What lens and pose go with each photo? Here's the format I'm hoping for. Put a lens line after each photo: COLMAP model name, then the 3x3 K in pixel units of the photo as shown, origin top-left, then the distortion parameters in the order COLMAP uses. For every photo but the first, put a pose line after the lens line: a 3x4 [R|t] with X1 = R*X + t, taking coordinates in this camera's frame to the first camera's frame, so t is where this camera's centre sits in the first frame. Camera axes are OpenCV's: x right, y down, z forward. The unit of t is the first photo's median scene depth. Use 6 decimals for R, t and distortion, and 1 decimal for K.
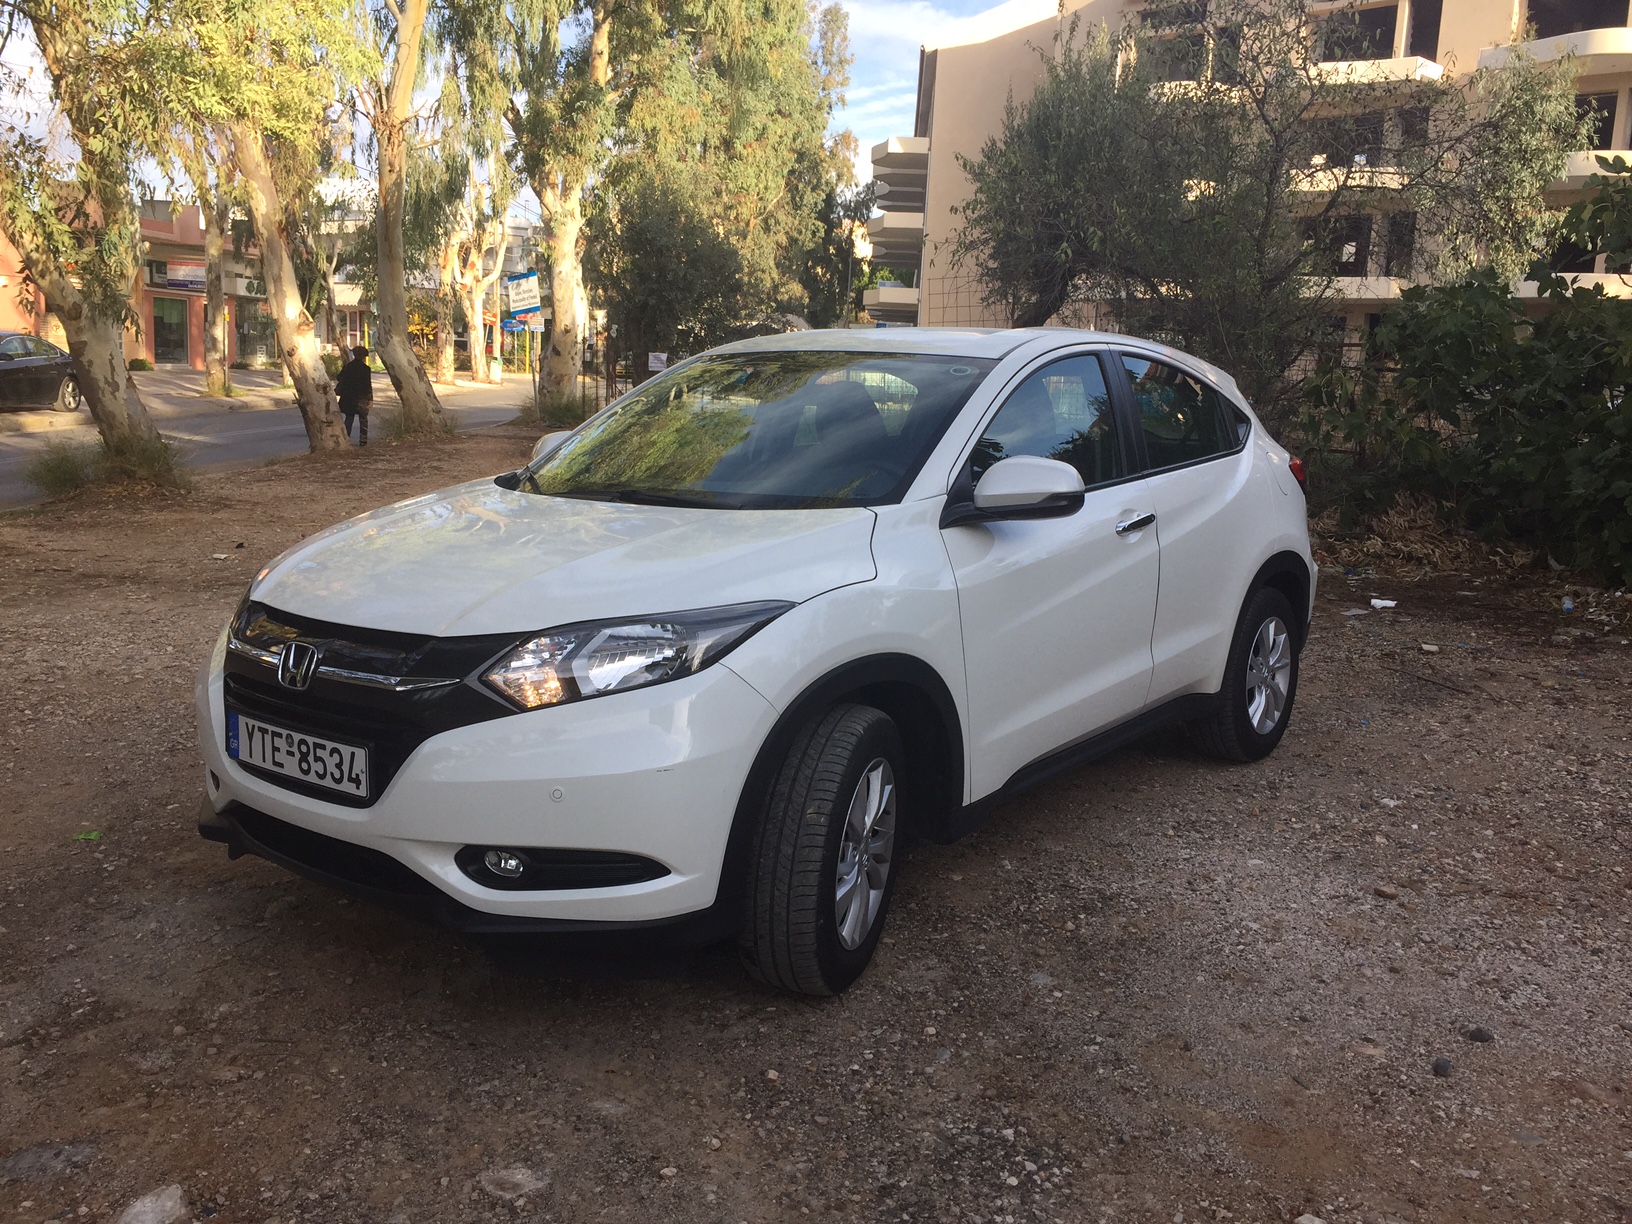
lens RADIAL K [[1374.2, 0, 813.4], [0, 1374.2, 604.4], [0, 0, 1]] dist [0.072779, -0.105161]
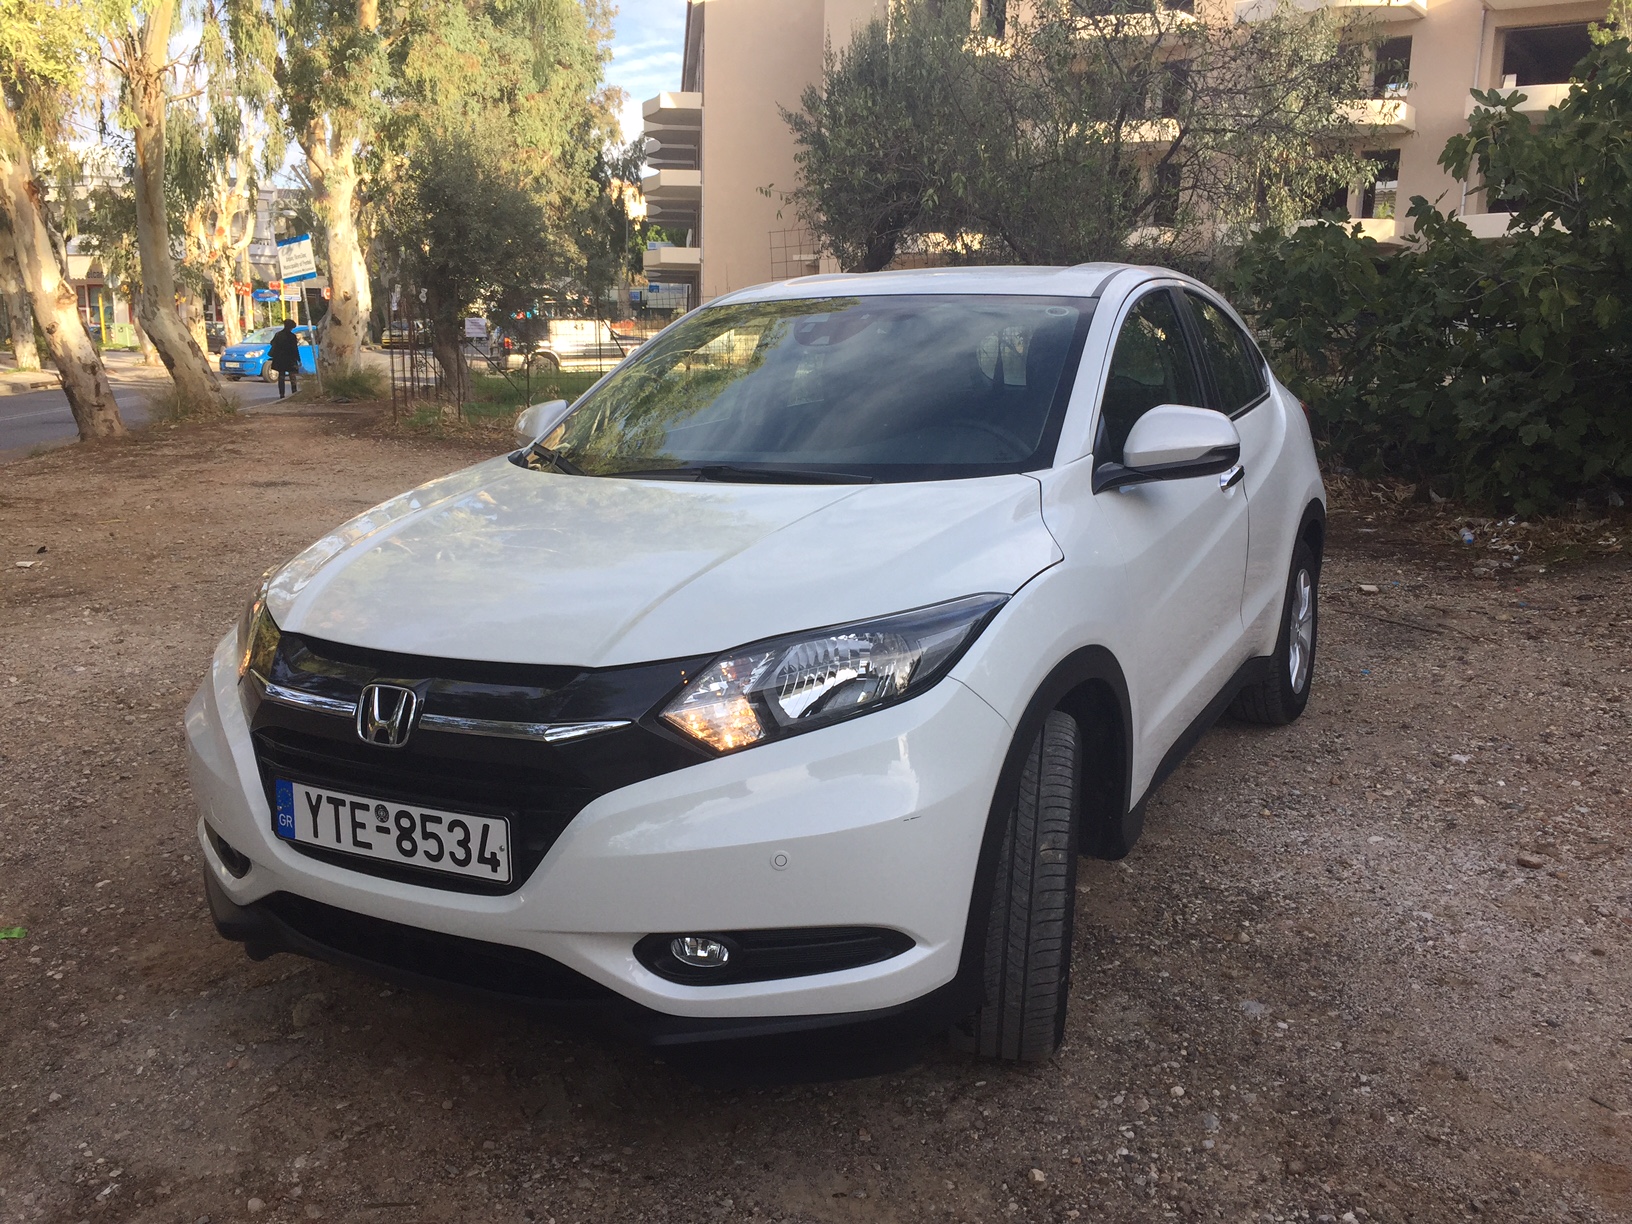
lens RADIAL K [[1374.2, 0, 809.6], [0, 1374.2, 602.3], [0, 0, 1]] dist [0.072779, -0.105161]
pose [[0.986323, -0.061343, 0.152981, -0.178208], [0.057461, 0.997907, 0.029675, -0.019291], [-0.154482, -0.020479, 0.987783, 0.147087]]
